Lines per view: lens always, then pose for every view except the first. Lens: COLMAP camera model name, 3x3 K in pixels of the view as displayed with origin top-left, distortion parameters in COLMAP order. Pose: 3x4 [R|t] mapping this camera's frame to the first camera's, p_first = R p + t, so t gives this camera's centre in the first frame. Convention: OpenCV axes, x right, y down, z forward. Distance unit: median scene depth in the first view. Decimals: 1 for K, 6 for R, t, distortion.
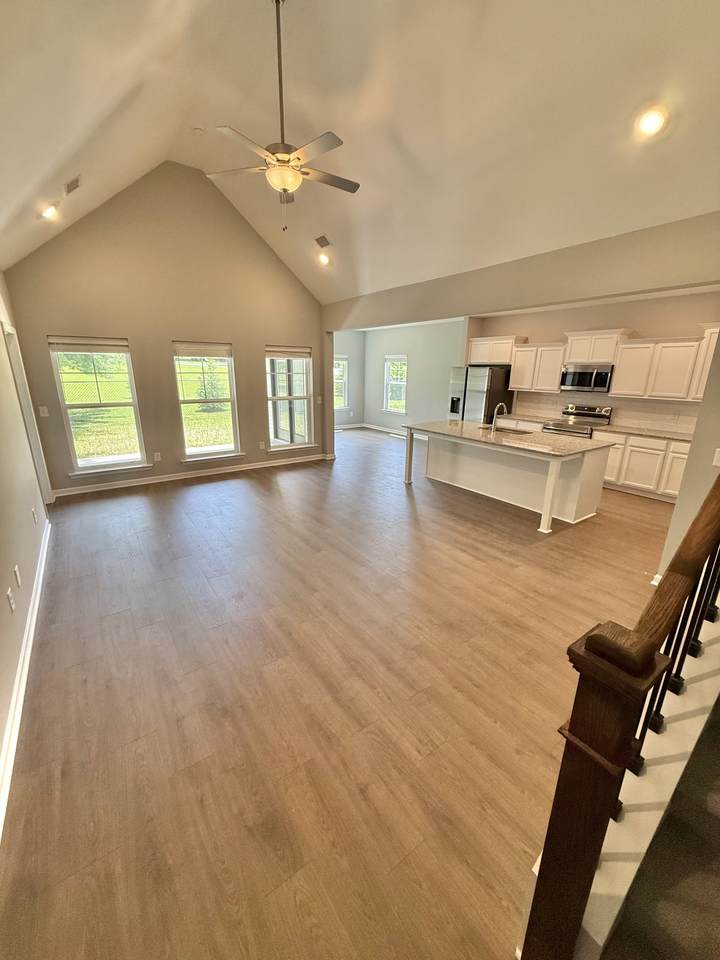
lens RADIAL K [[385.5, 0, 360.0], [0, 385.5, 480.0], [0, 0, 1]] dist [-0.000171, -0.000125]
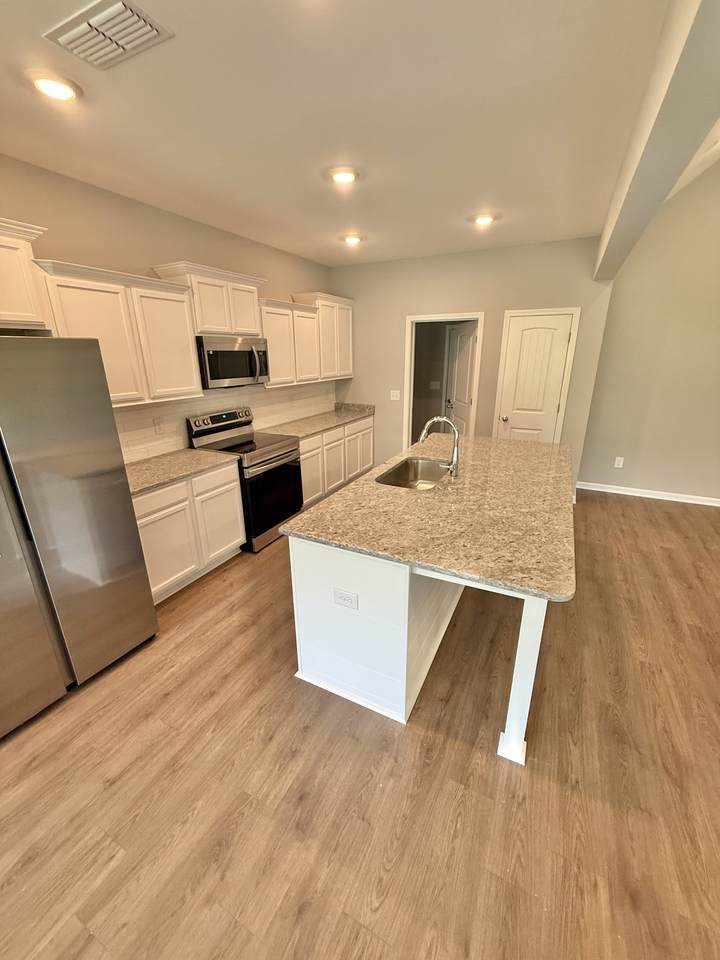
lens RADIAL K [[385.5, 0, 360.0], [0, 385.5, 480.0], [0, 0, 1]] dist [-0.000171, -0.000125]
pose [[-0.463915, -0.287516, 0.837925, -0.003936], [0.251794, 0.864060, 0.435889, -0.346439], [-0.849342, 0.413200, -0.328455, 1.213702]]
